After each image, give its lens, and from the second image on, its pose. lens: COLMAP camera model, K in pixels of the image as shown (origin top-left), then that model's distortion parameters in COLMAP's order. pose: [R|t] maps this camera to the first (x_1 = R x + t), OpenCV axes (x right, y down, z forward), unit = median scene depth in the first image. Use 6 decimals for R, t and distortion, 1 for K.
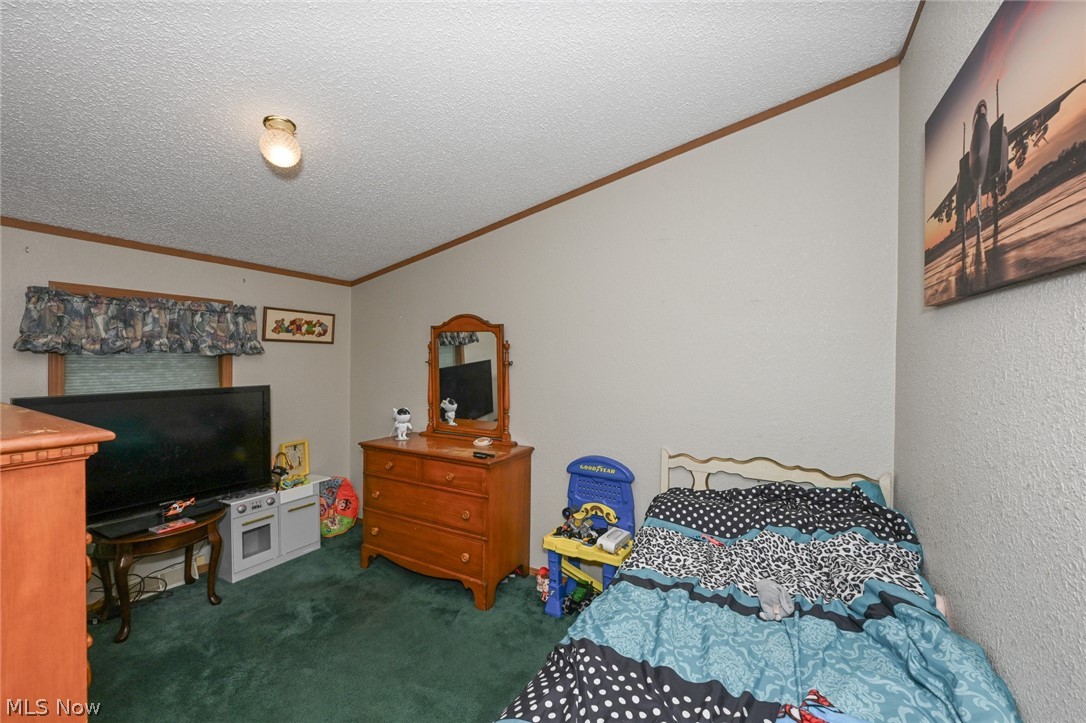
lens RADIAL K [[429.3, 0, 543.7], [0, 429.3, 362.3], [0, 0, 1]] dist [-0.000076, 0.000190]
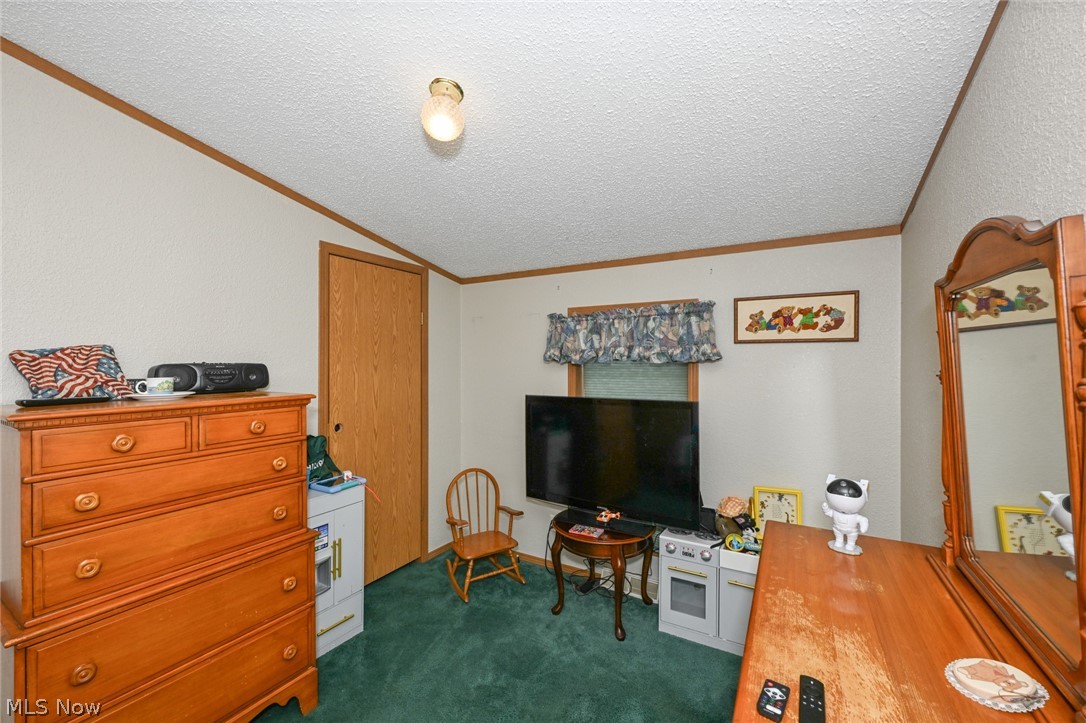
lens RADIAL K [[429.3, 0, 547.5], [0, 429.3, 362.6], [0, 0, 1]] dist [-0.000076, 0.000190]
pose [[-0.009873, -0.007106, -0.999926, 0.123906], [-0.005466, 0.999960, -0.007052, -0.009284], [0.999936, 0.005396, -0.009911, 0.726170]]
